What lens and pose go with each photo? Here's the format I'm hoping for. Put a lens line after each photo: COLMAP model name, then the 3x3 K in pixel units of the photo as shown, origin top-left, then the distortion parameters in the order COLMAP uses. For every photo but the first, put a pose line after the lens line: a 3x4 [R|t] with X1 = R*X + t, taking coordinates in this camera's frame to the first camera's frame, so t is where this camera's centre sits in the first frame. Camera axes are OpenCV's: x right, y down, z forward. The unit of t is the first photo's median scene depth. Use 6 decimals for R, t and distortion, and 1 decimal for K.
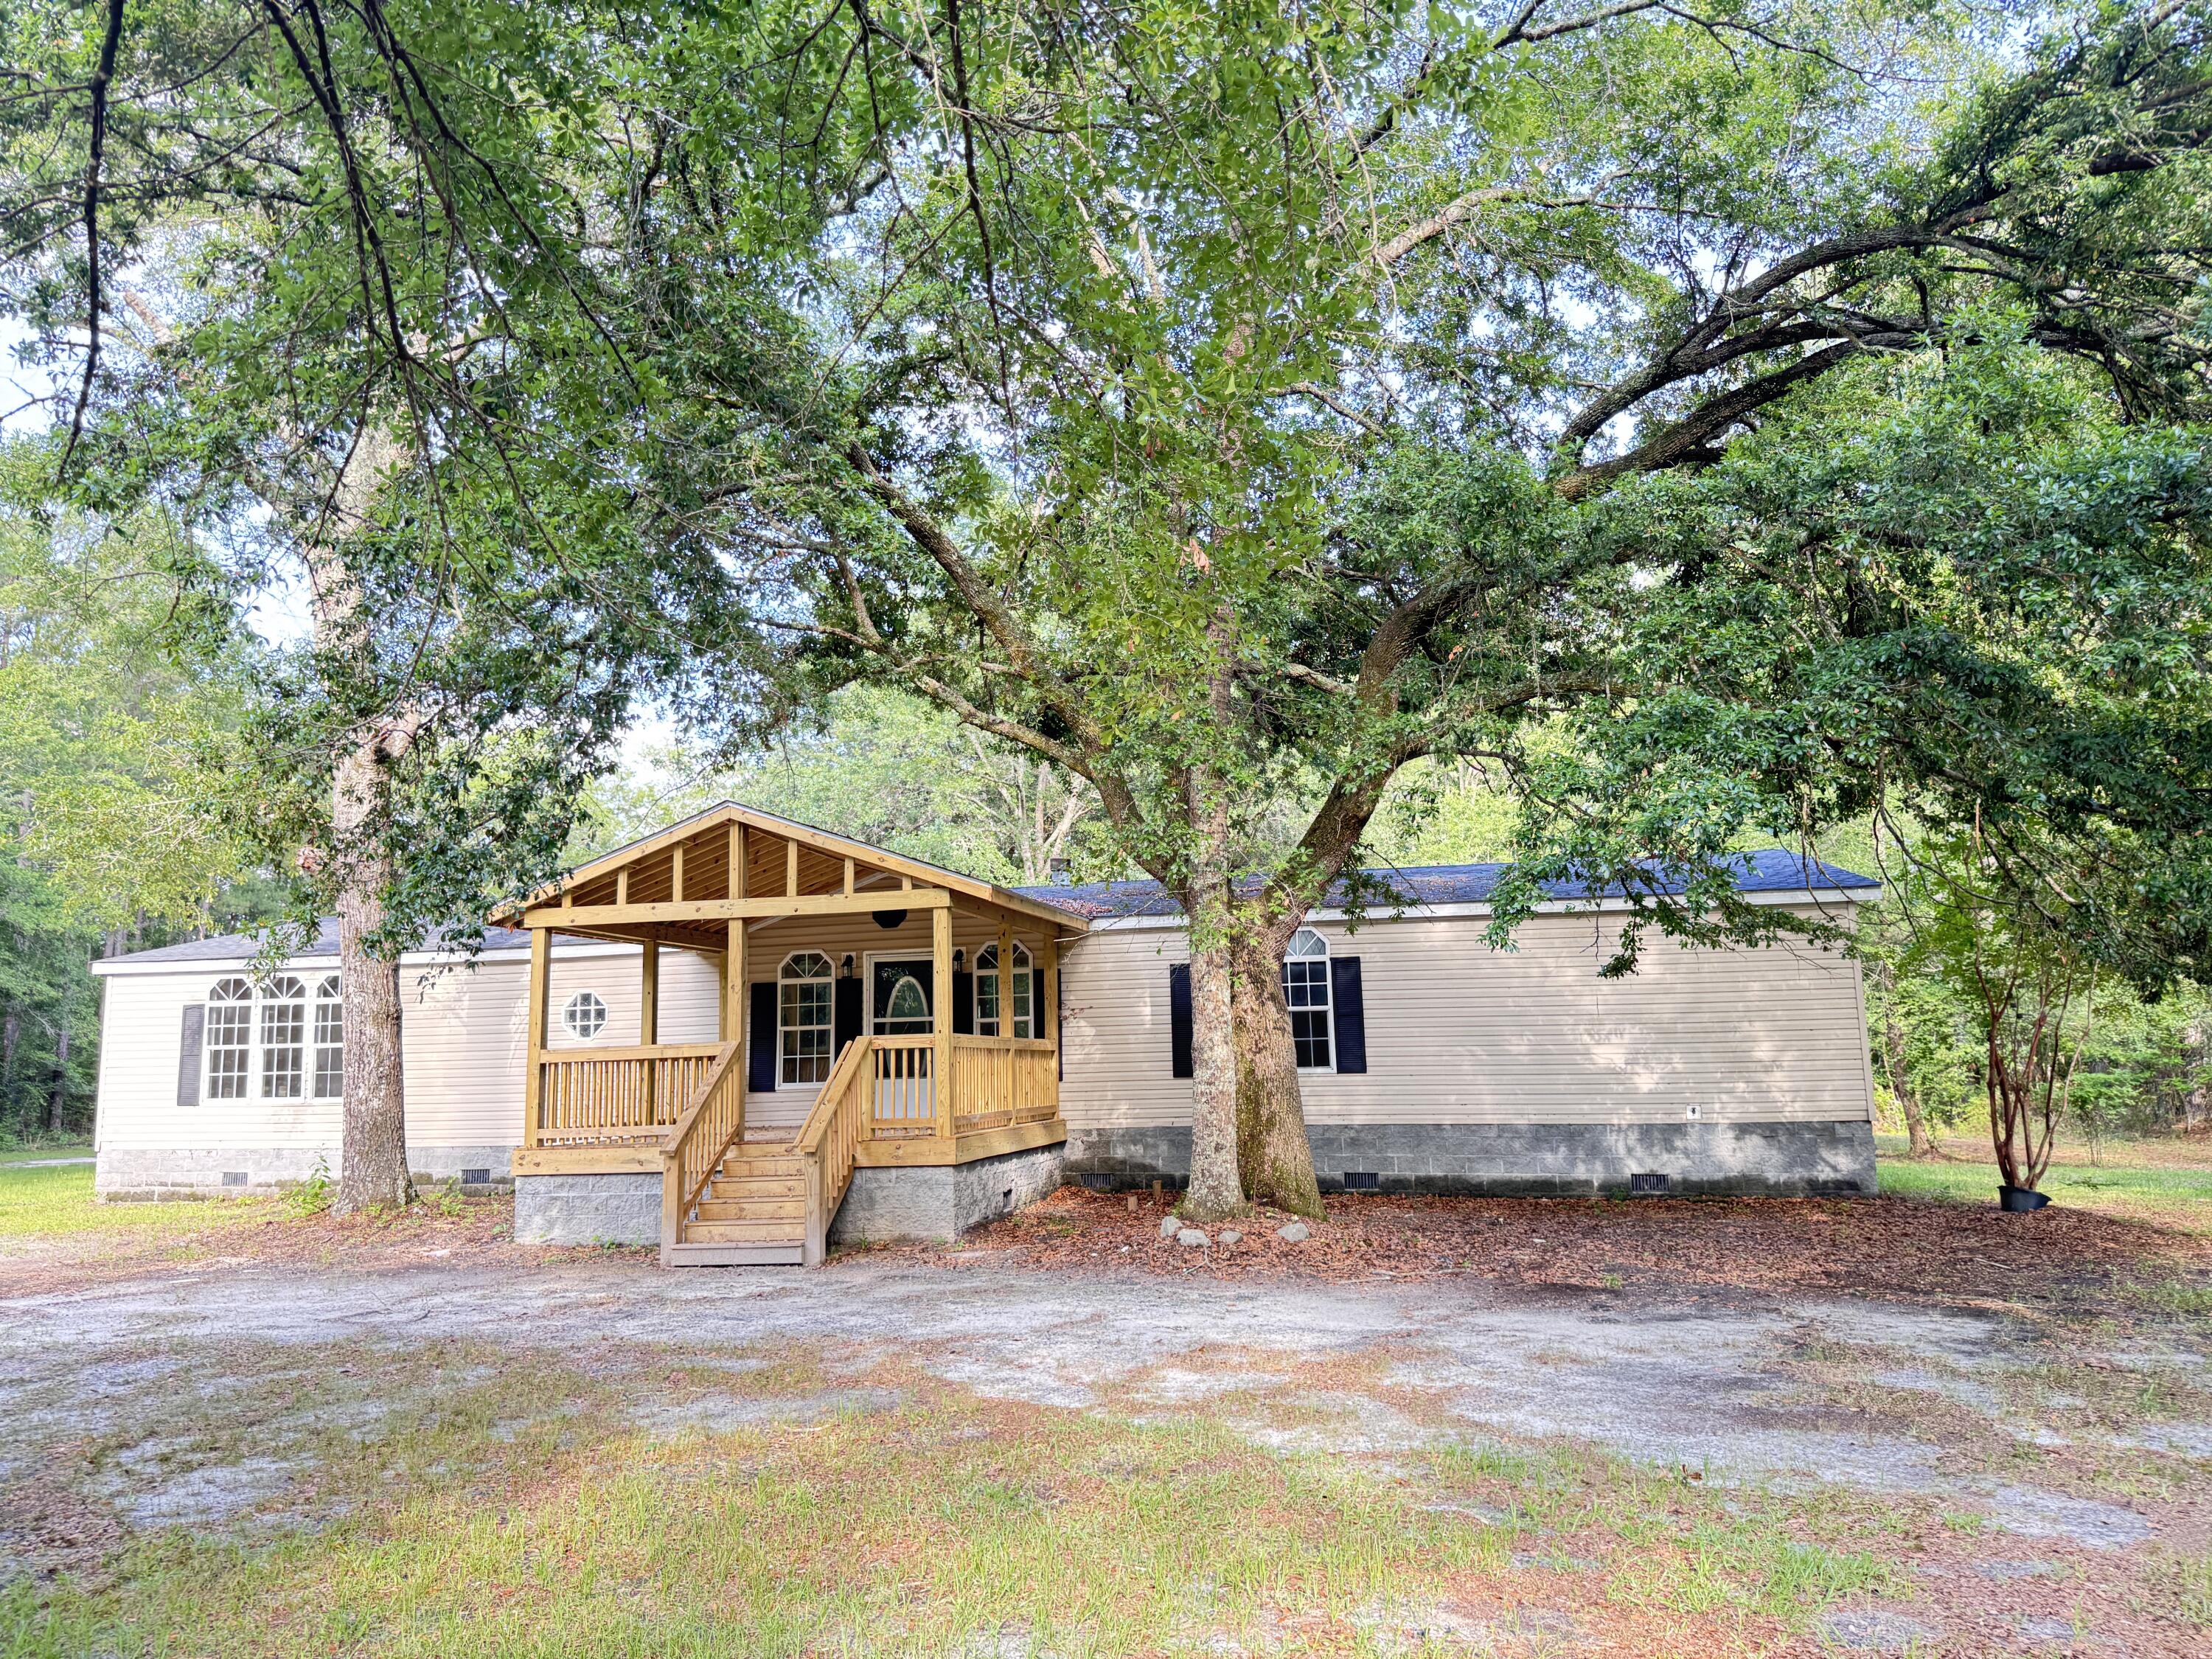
lens RADIAL K [[1513.6, 0, 1106.2], [0, 1513.6, 810.1], [0, 0, 1]] dist [0.059186, -0.065204]
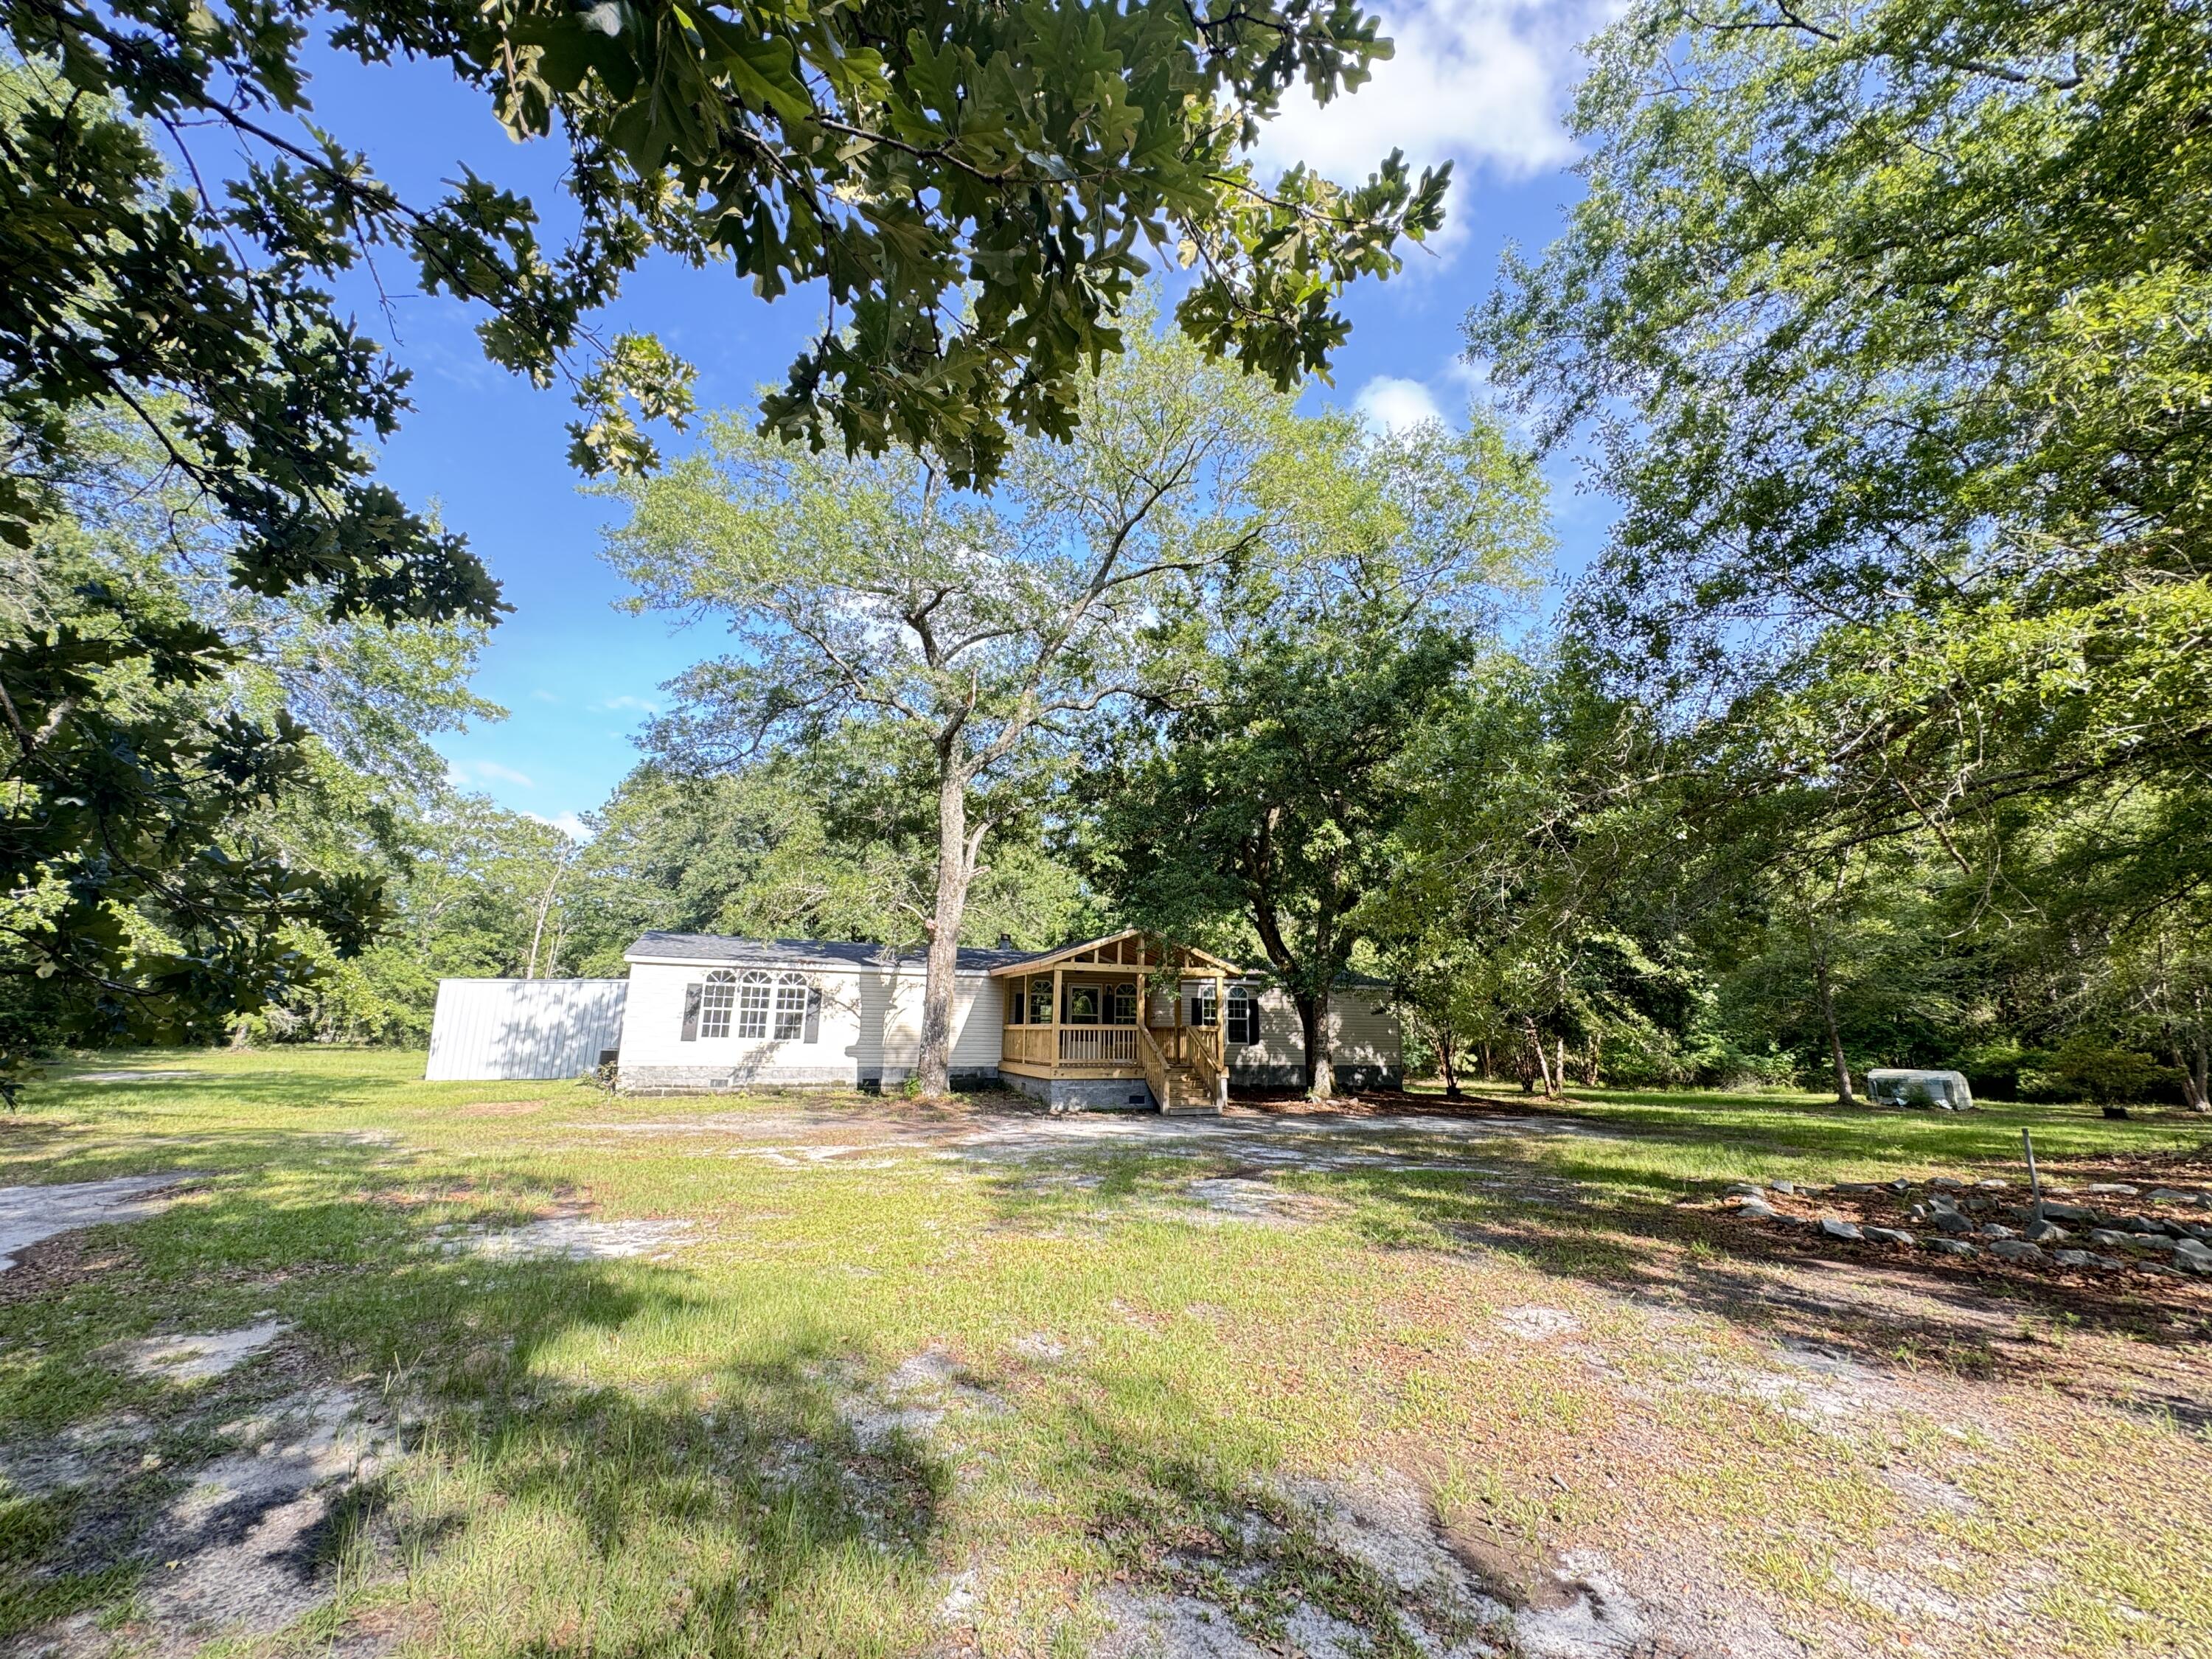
lens RADIAL K [[858.4, 0, 1095.9], [0, 858.4, 839.5], [0, 0, 1]] dist [0.002315, 0.000271]
pose [[0.839418, 0.156343, 0.520514, -1.057489], [-0.124189, 0.987569, -0.096353, 0.001751], [-0.529108, 0.016238, 0.848399, -0.122585]]
